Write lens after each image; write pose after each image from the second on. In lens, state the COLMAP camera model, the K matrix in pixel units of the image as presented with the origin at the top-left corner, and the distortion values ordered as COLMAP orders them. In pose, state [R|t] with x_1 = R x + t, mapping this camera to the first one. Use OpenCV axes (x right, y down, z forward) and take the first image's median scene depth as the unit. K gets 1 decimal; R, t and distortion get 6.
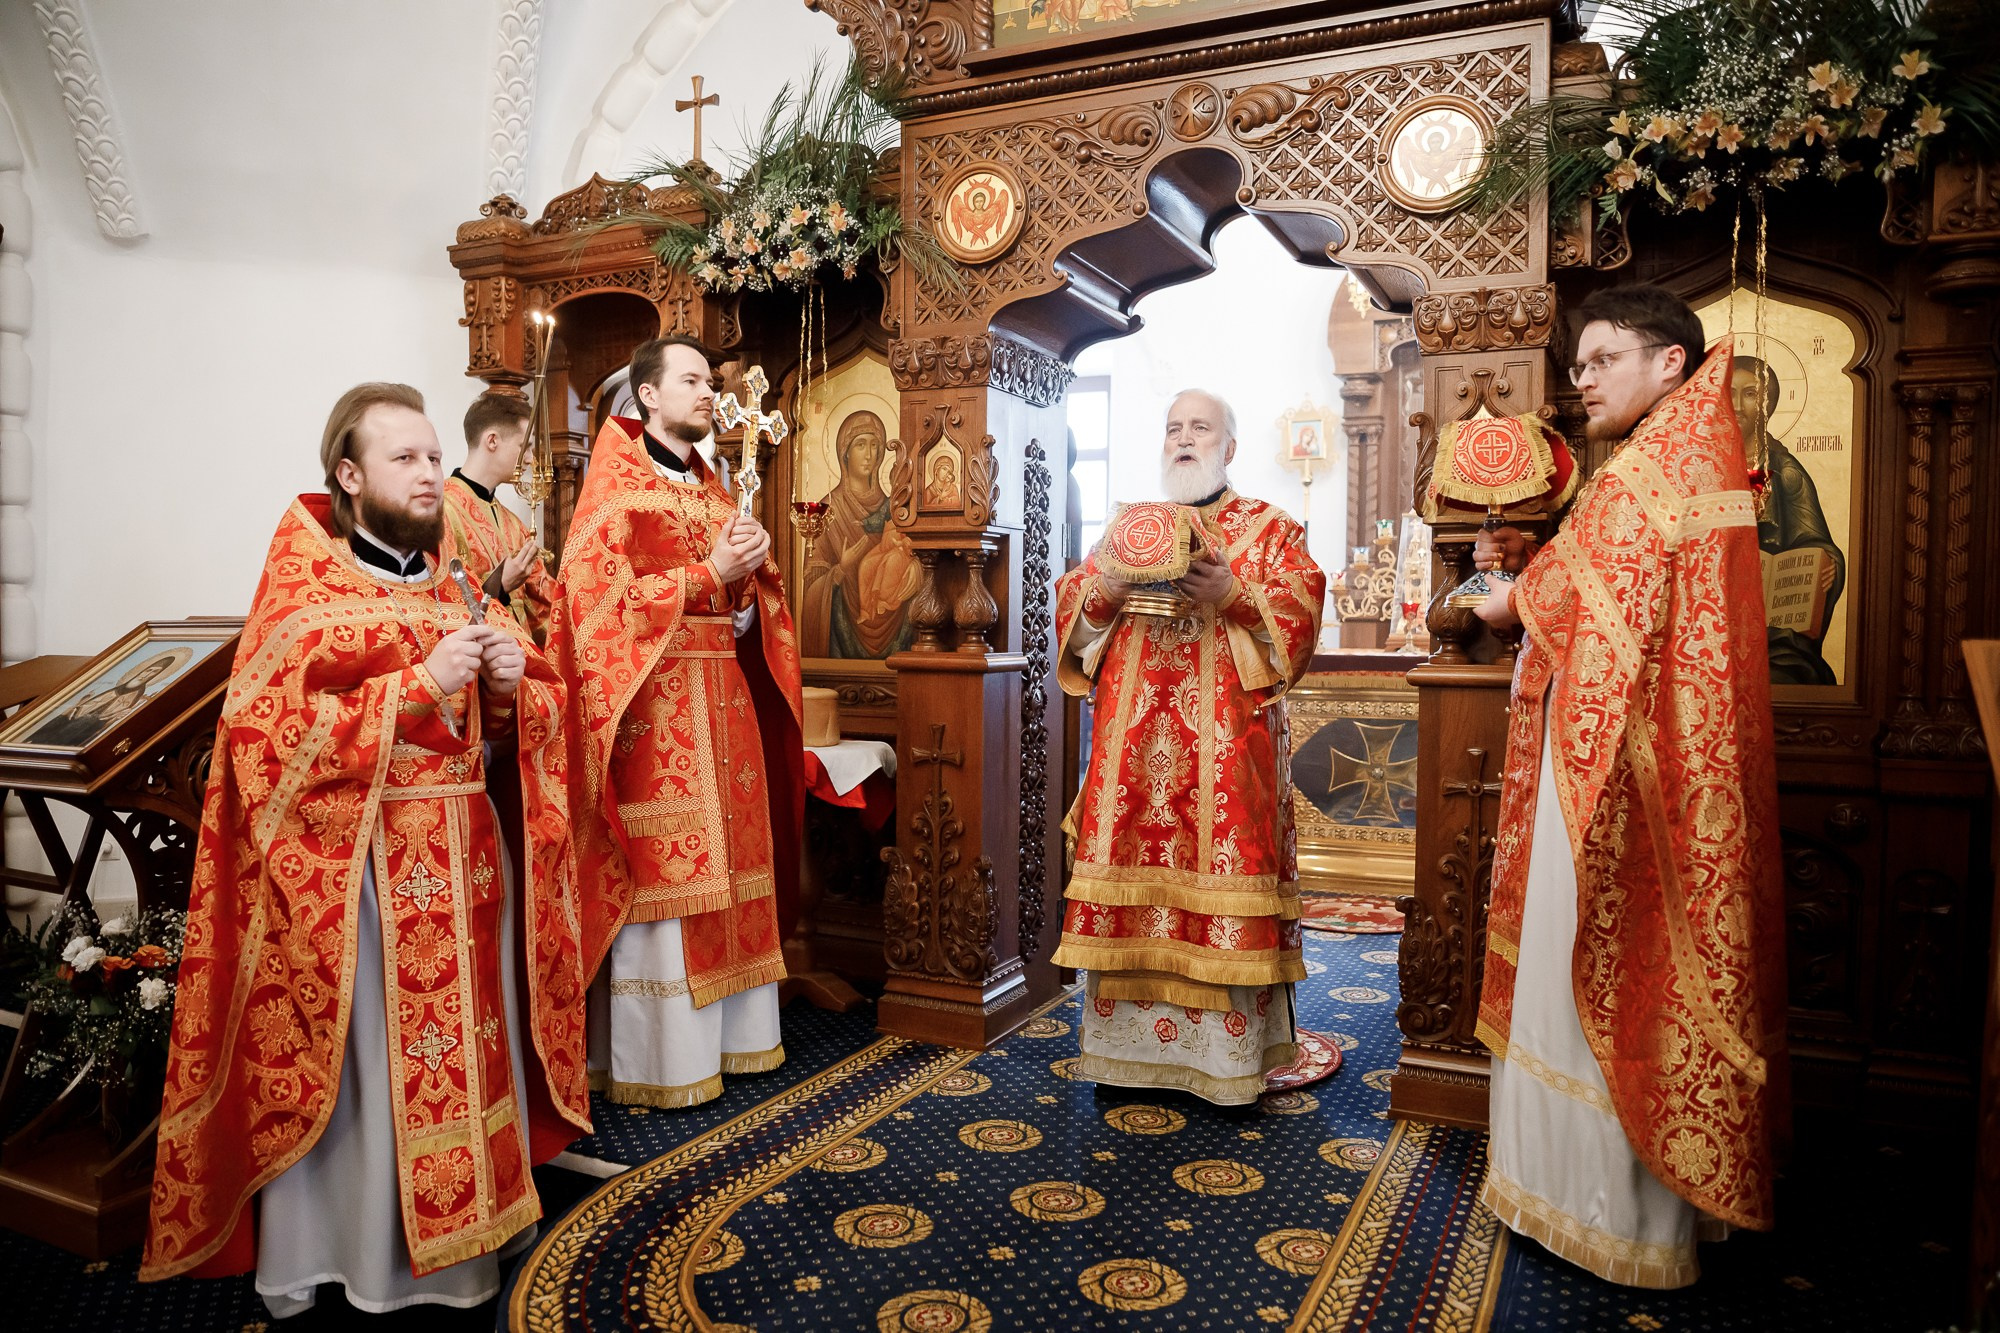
lens RADIAL K [[1375.2, 0, 995.7], [0, 1375.2, 679.6], [0, 0, 1]] dist [-0.067200, 0.033299]
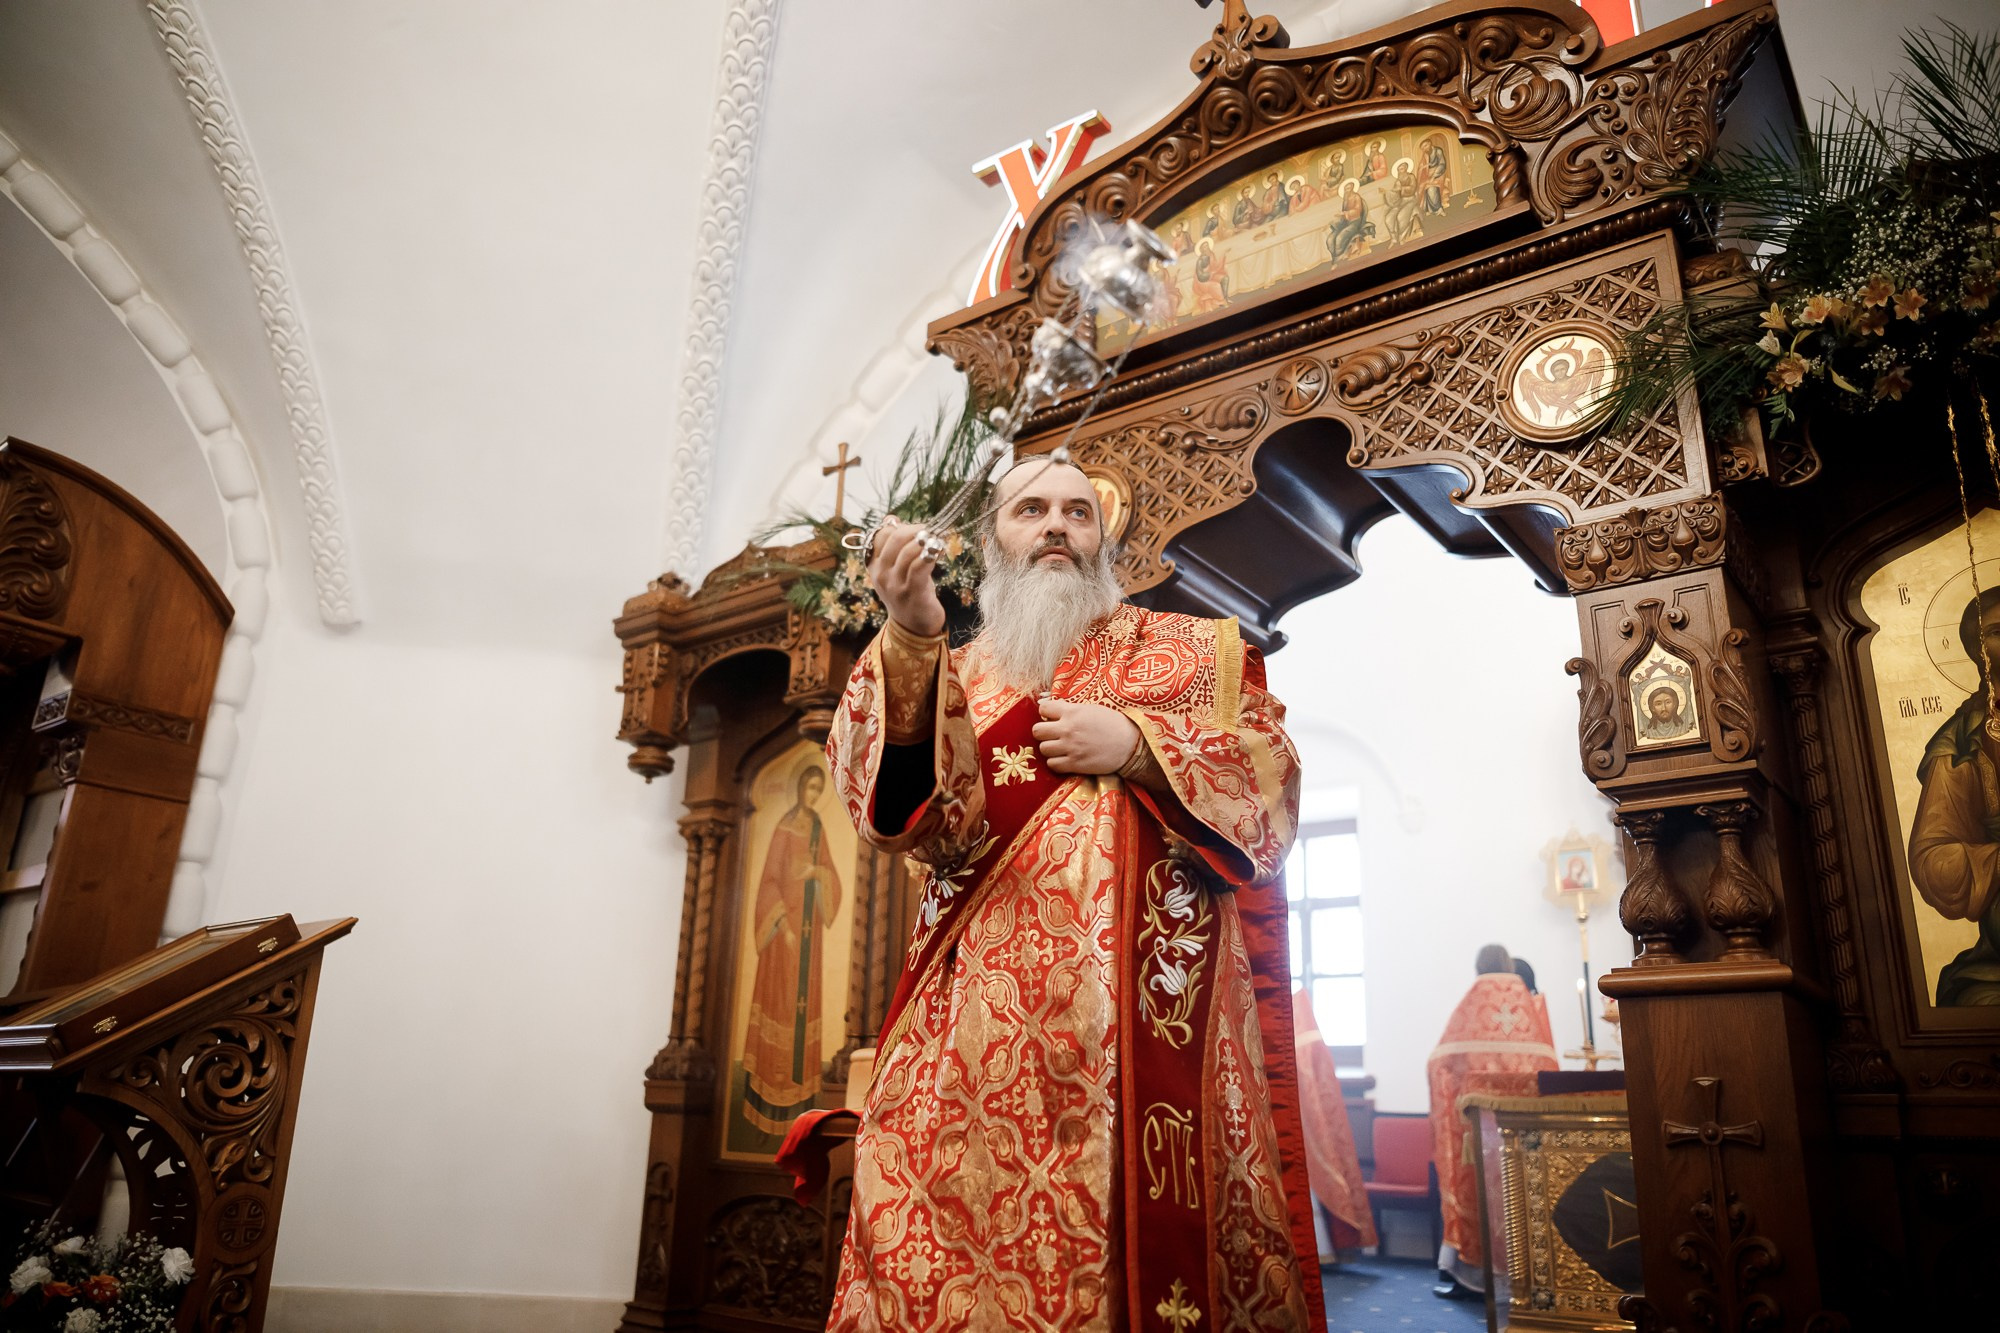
lens RADIAL K [[1375.2, 0, 995.6], [0, 1375.2, 679.3], [0, 0, 1]] dist [-0.067200, 0.033299]
pose [[0.977338, -0.042100, -0.207455, 0.129131], [-0.035168, 0.934111, -0.355246, 0.113799], [0.208742, 0.354492, 0.911462, 0.170040]]
